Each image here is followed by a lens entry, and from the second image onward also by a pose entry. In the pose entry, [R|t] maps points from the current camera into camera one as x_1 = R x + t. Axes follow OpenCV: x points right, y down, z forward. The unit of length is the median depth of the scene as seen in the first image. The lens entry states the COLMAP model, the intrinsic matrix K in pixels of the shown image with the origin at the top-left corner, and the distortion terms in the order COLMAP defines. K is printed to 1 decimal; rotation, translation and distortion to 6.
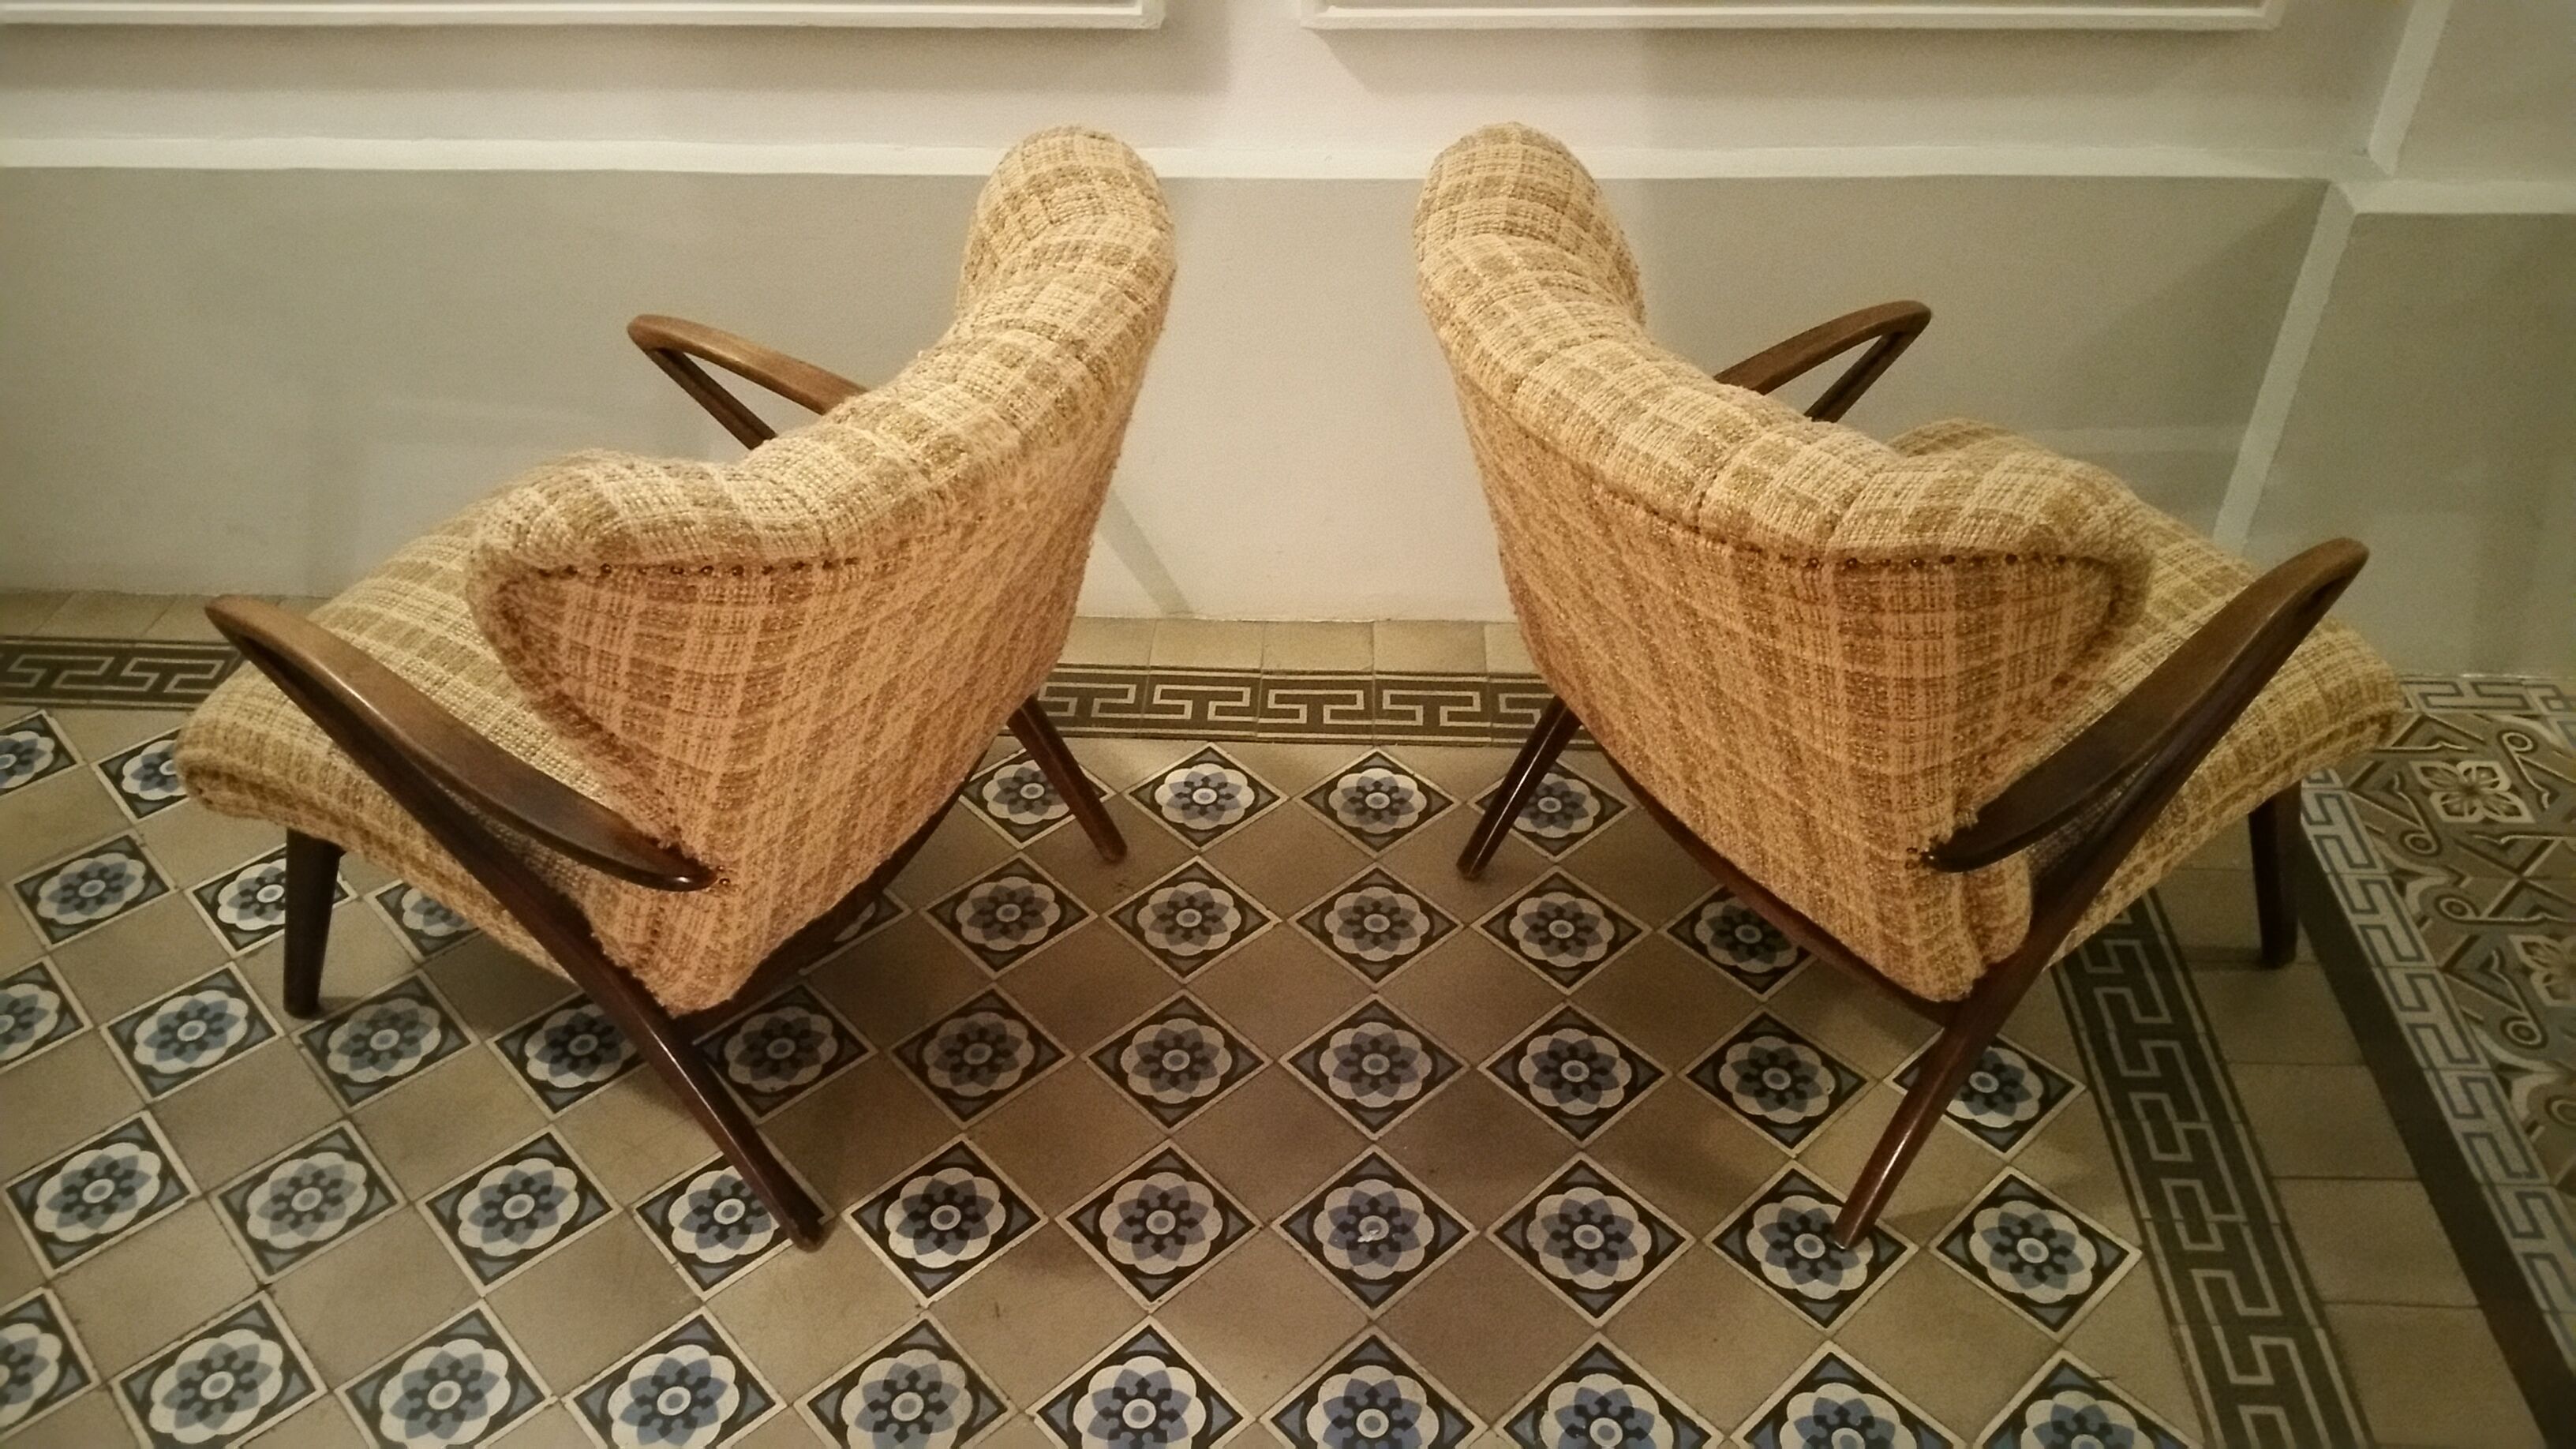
lens RADIAL K [[2100.9, 0, 1285.1], [0, 2100.9, 760.4], [0, 0, 1]] dist [0.099250, -0.193579]
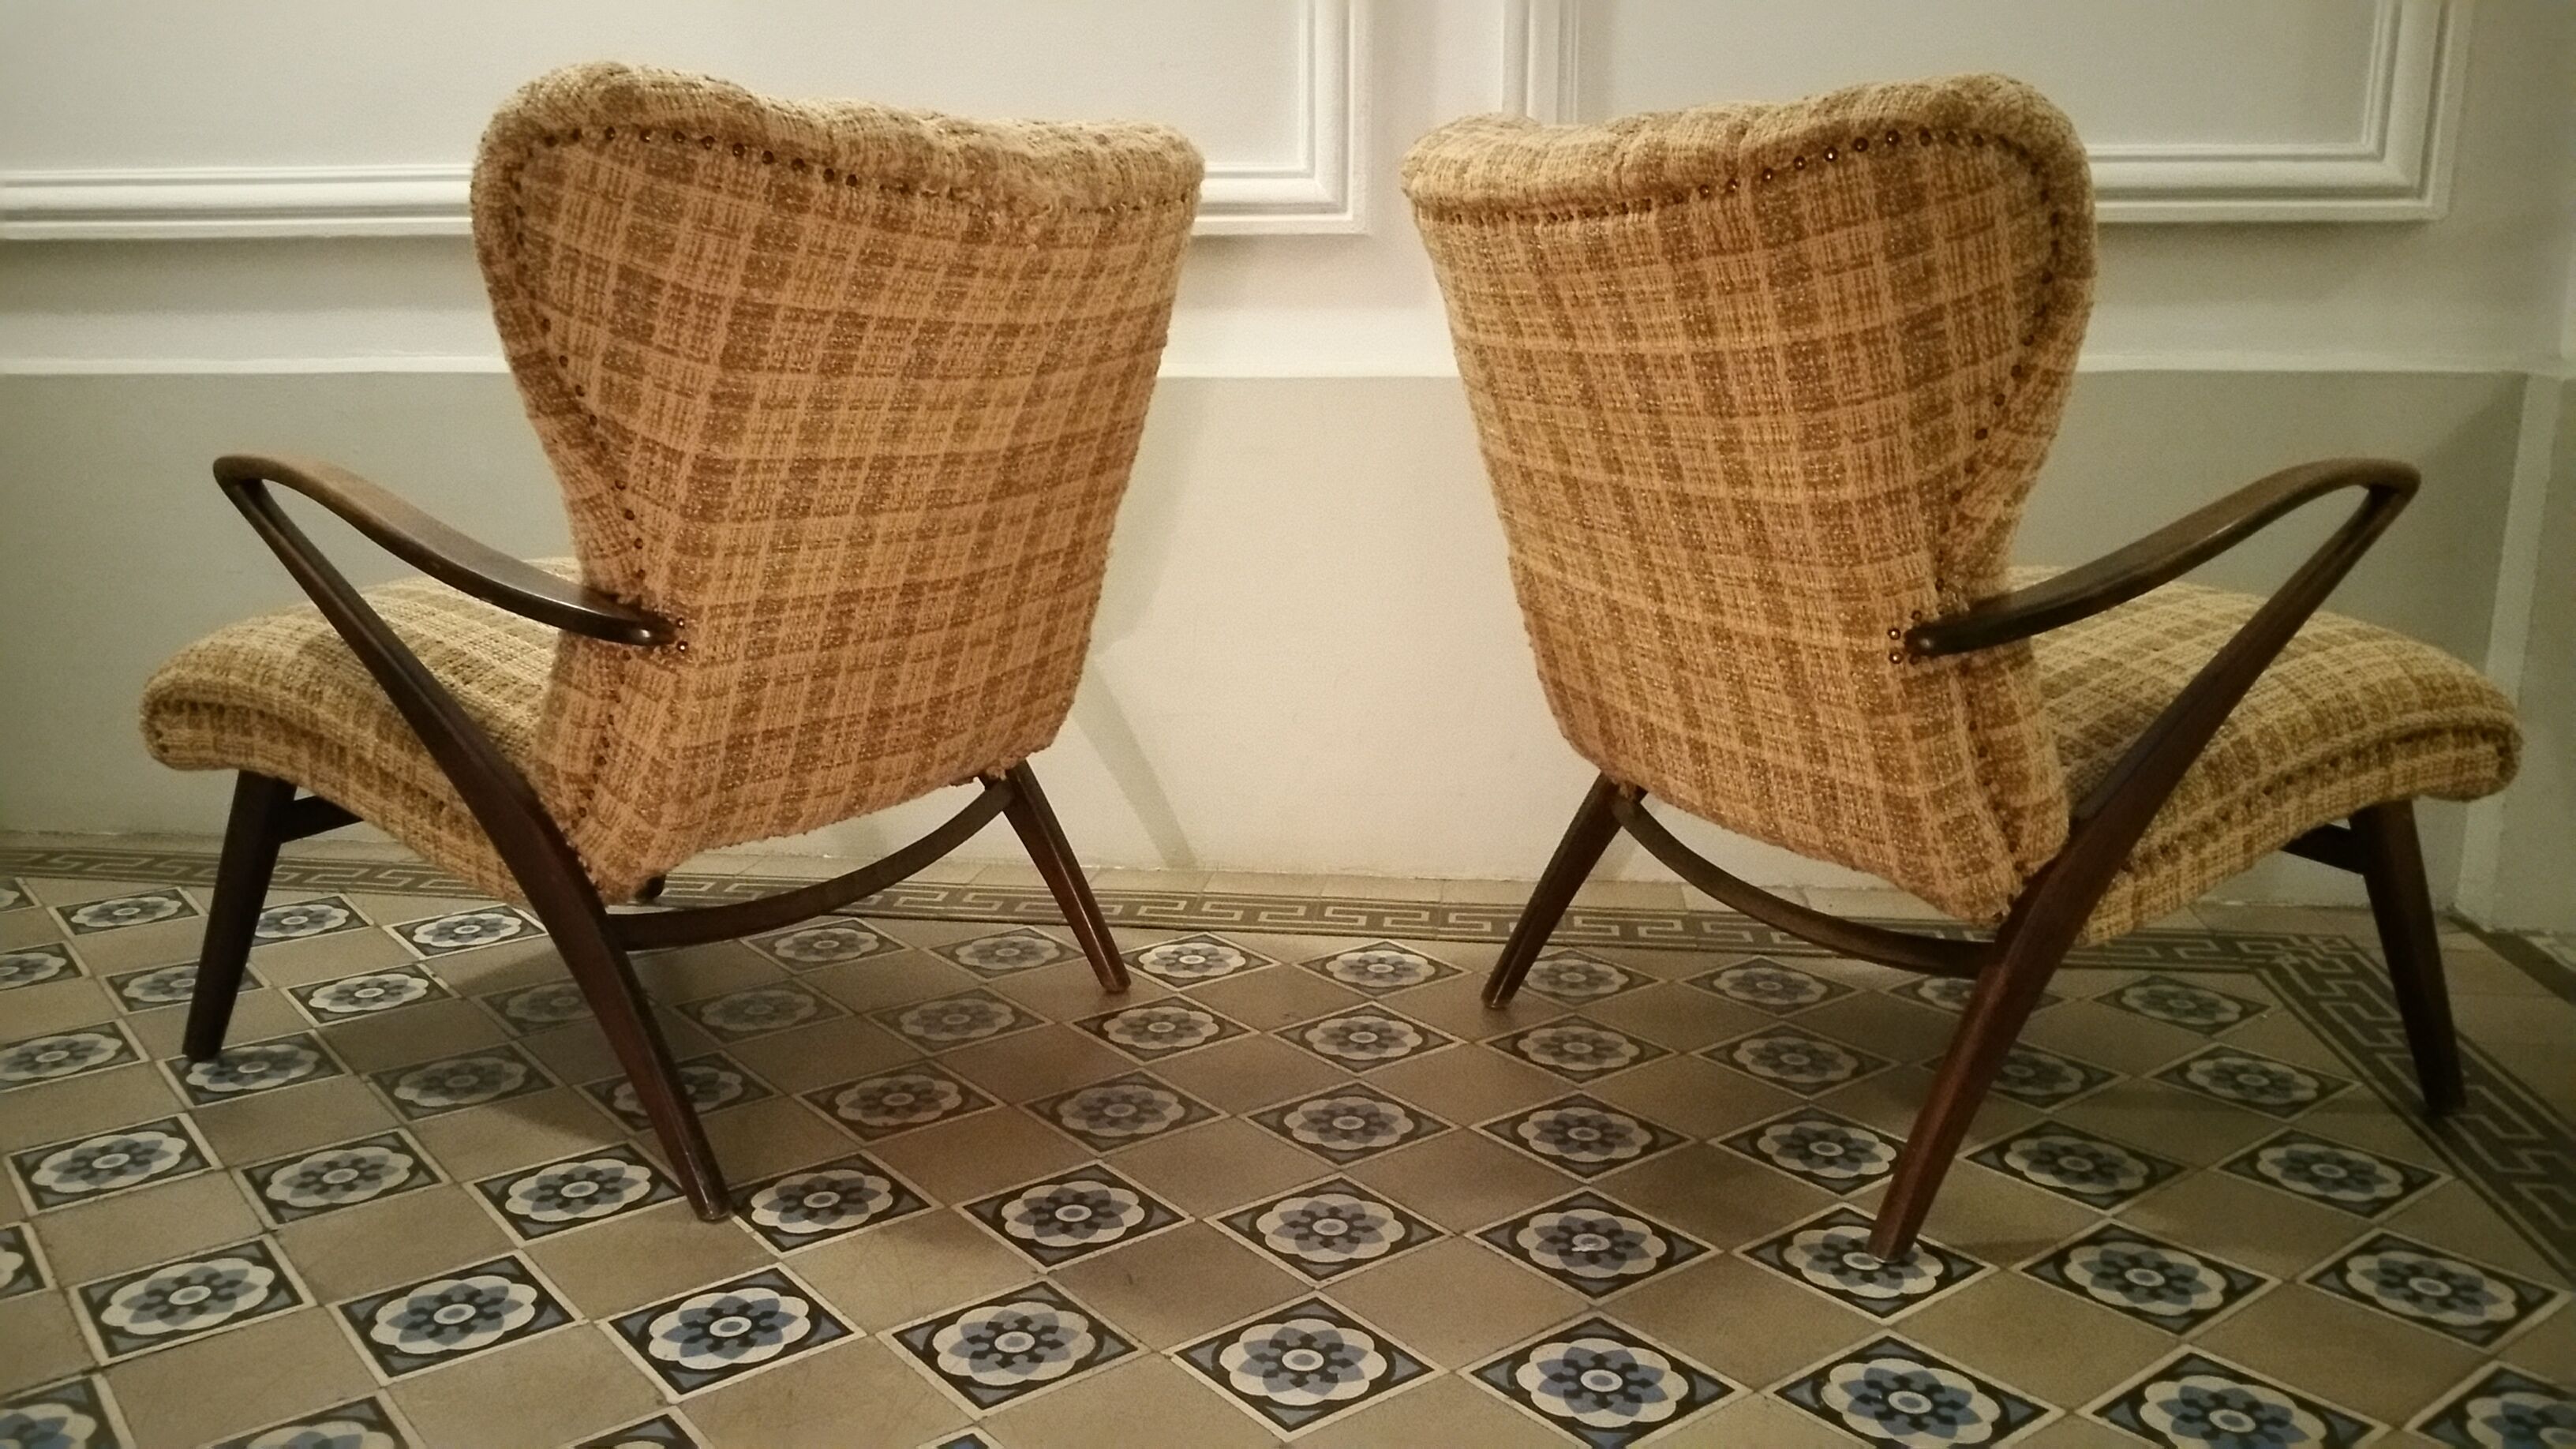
lens RADIAL K [[2100.9, 0, 1275.1], [0, 2100.9, 735.4], [0, 0, 1]] dist [0.099250, -0.193579]
pose [[0.997134, 0.020614, -0.072792, -0.024044], [-0.051375, 0.890795, -0.451492, 0.417100], [0.055535, 0.453938, 0.889301, 0.174910]]
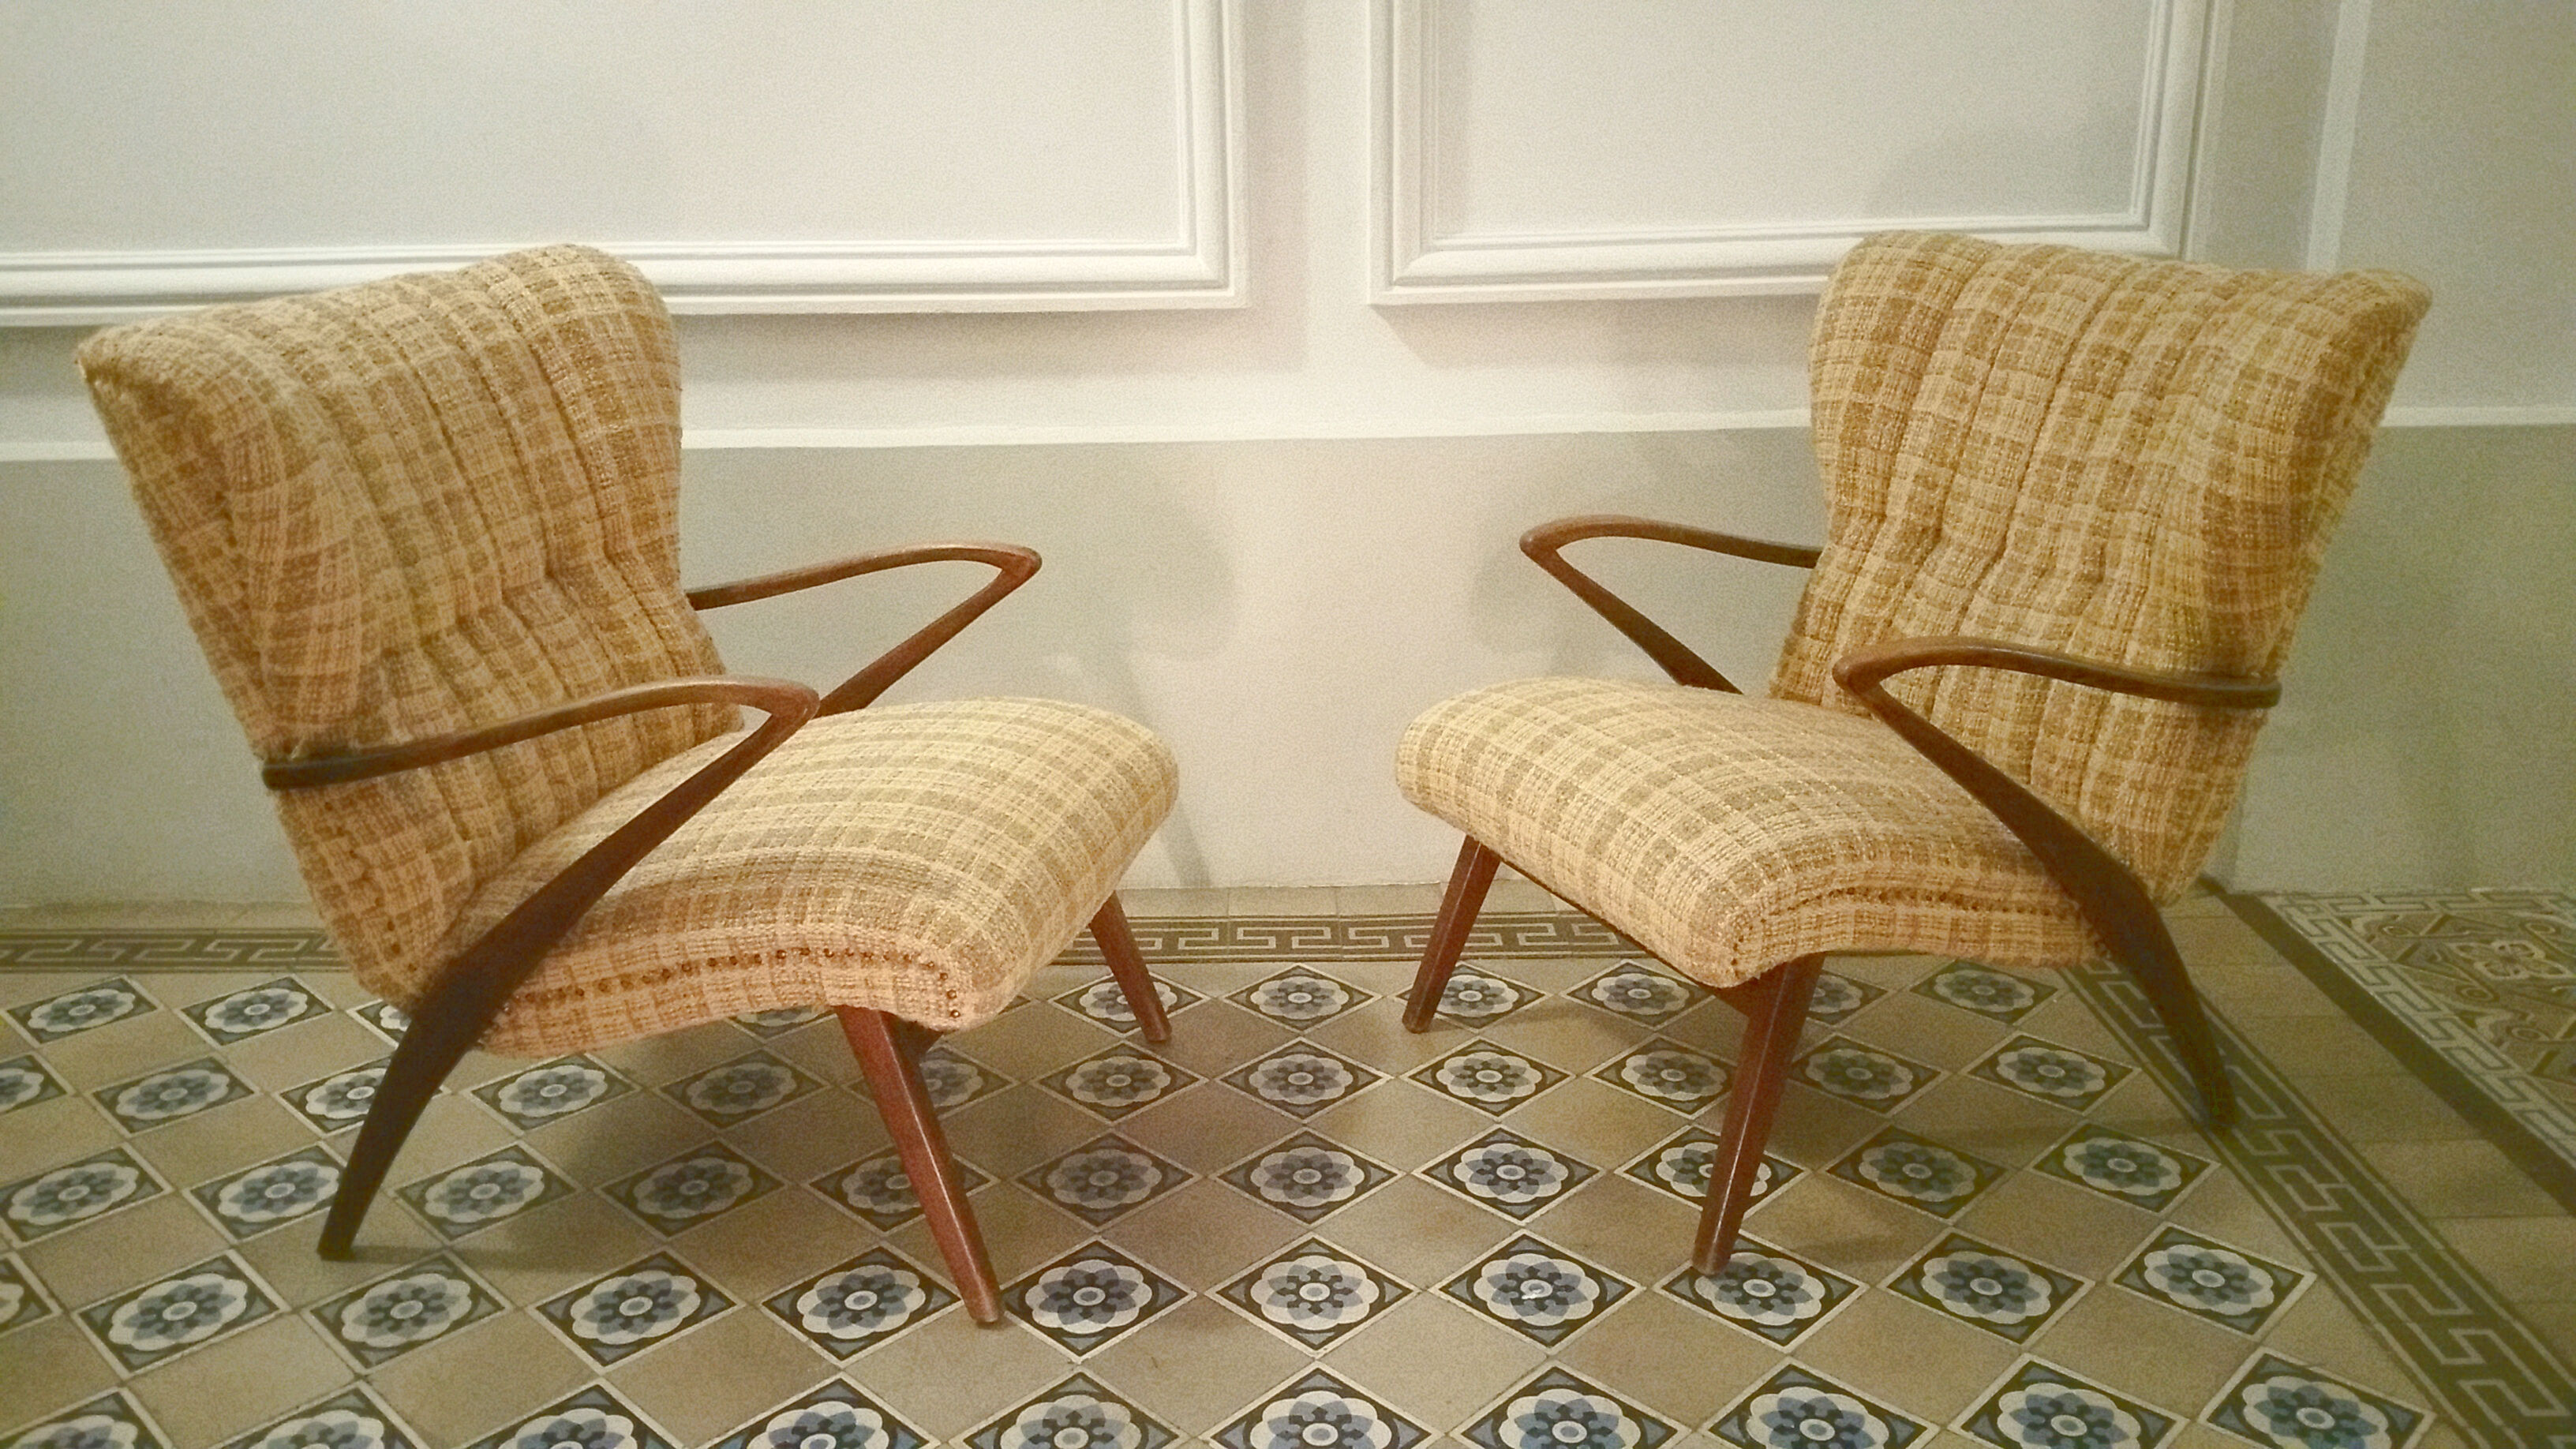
lens RADIAL K [[2100.9, 0, 1296.5], [0, 2100.9, 743.1], [0, 0, 1]] dist [0.099250, -0.193579]
pose [[0.998342, -0.023726, 0.052445, -0.110395], [0.041208, 0.930730, -0.363379, 0.331582], [-0.040191, 0.364938, 0.930164, 0.017120]]
